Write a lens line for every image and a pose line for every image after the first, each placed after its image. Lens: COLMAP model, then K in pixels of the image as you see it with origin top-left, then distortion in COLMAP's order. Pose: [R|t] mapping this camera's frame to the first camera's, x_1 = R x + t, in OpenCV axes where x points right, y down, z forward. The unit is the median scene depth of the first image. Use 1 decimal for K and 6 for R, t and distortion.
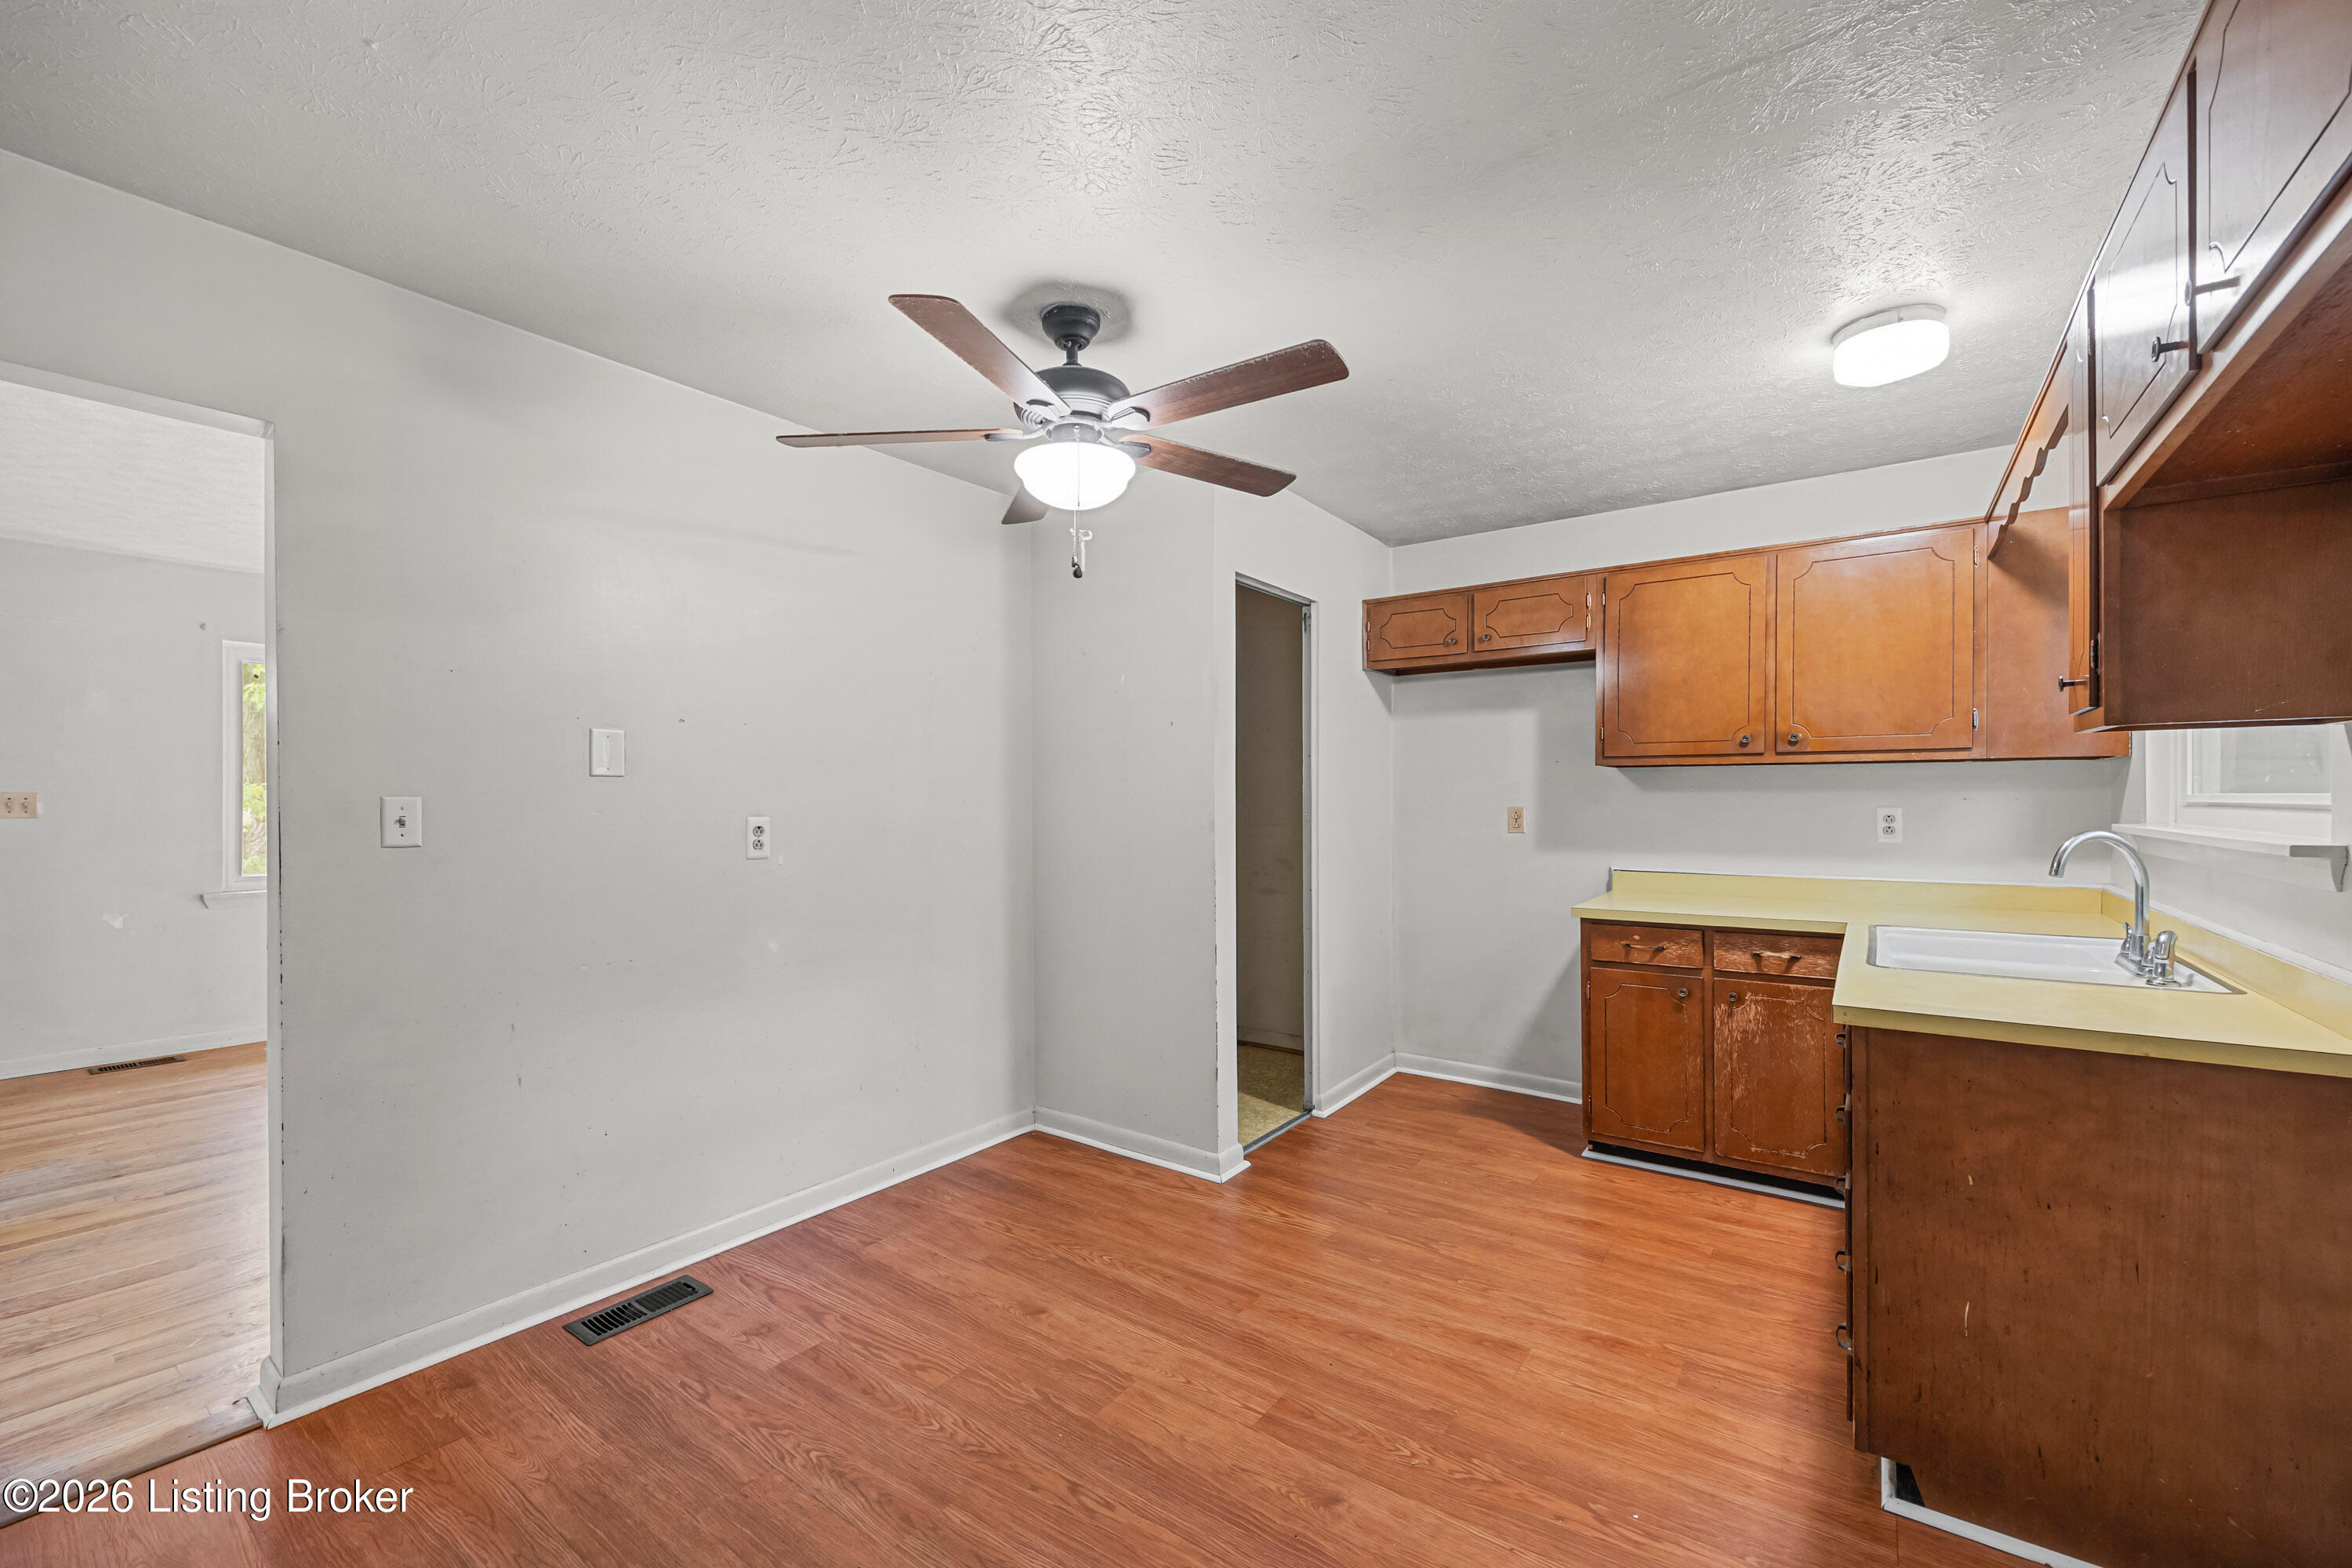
lens RADIAL K [[914.7, 0, 1185.4], [0, 914.7, 801.5], [0, 0, 1]] dist [-0.001683, -0.000286]
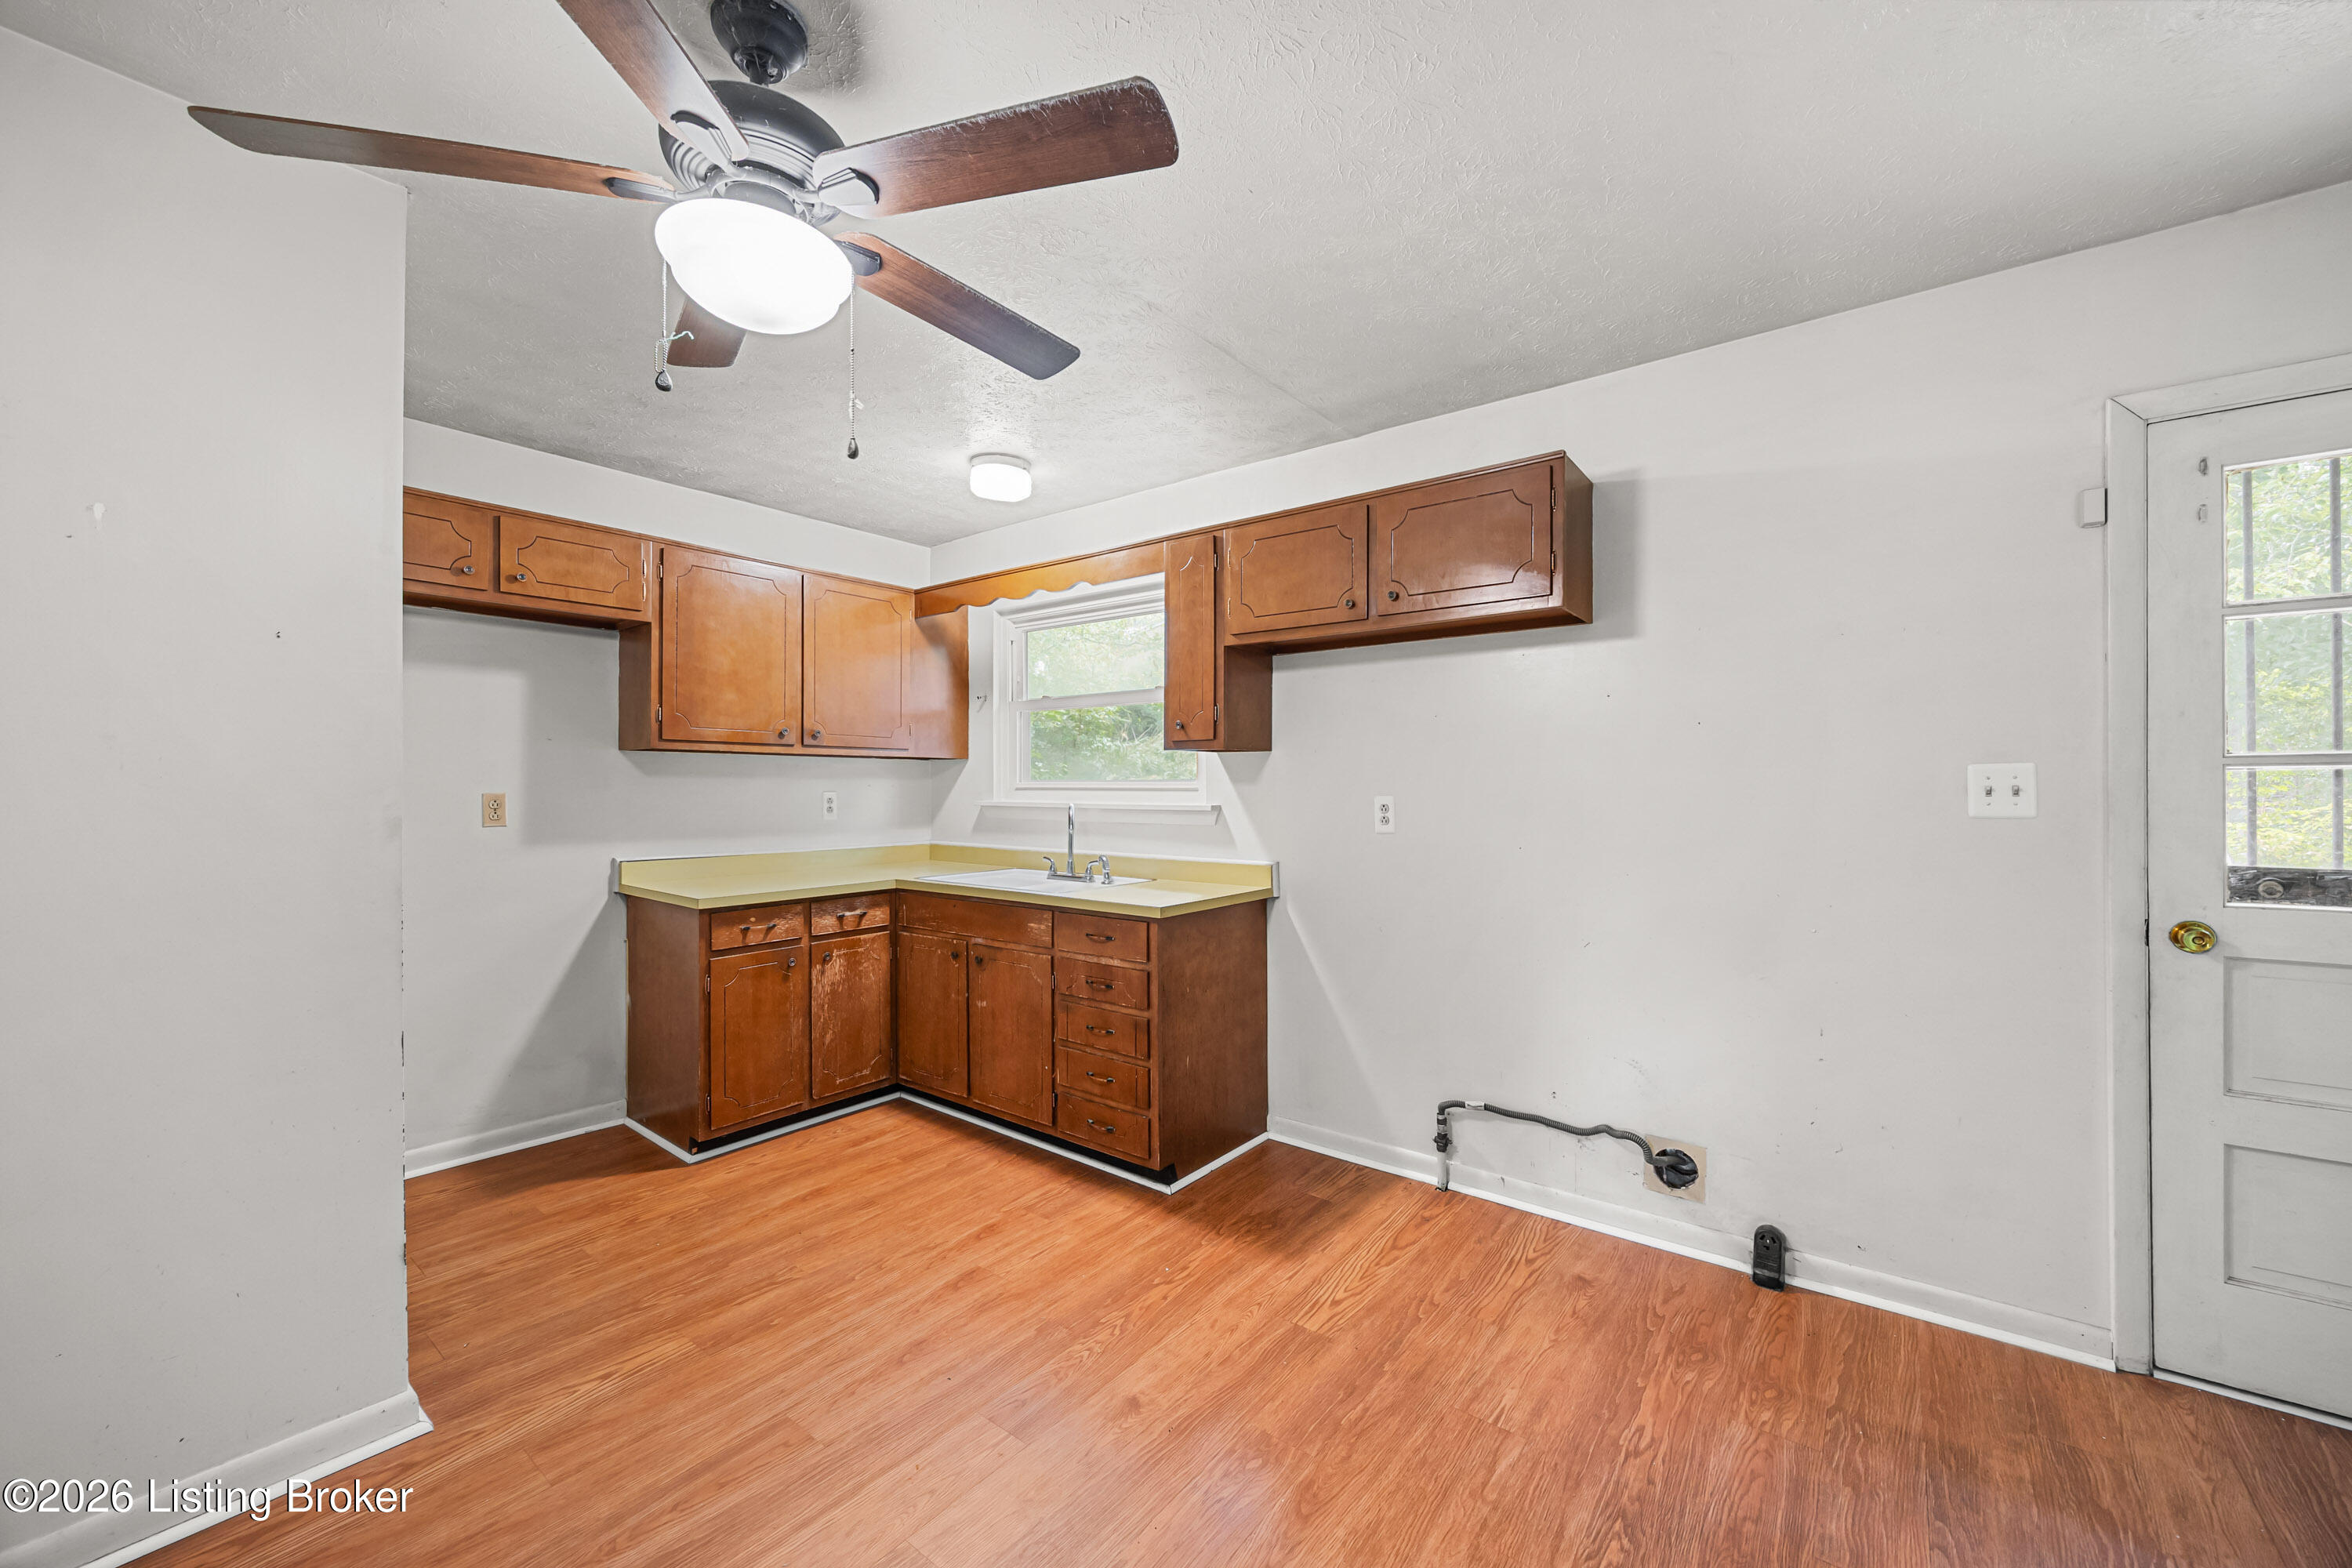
lens RADIAL K [[941.7, 0, 1176.0], [0, 941.7, 784.0], [0, 0, 1]] dist [0.000777, 0.000038]
pose [[0.041994, 0.004981, 0.999105, -0.568622], [0.000482, 0.999987, -0.005006, 0.002744], [-0.999118, 0.000692, 0.041991, 0.506904]]
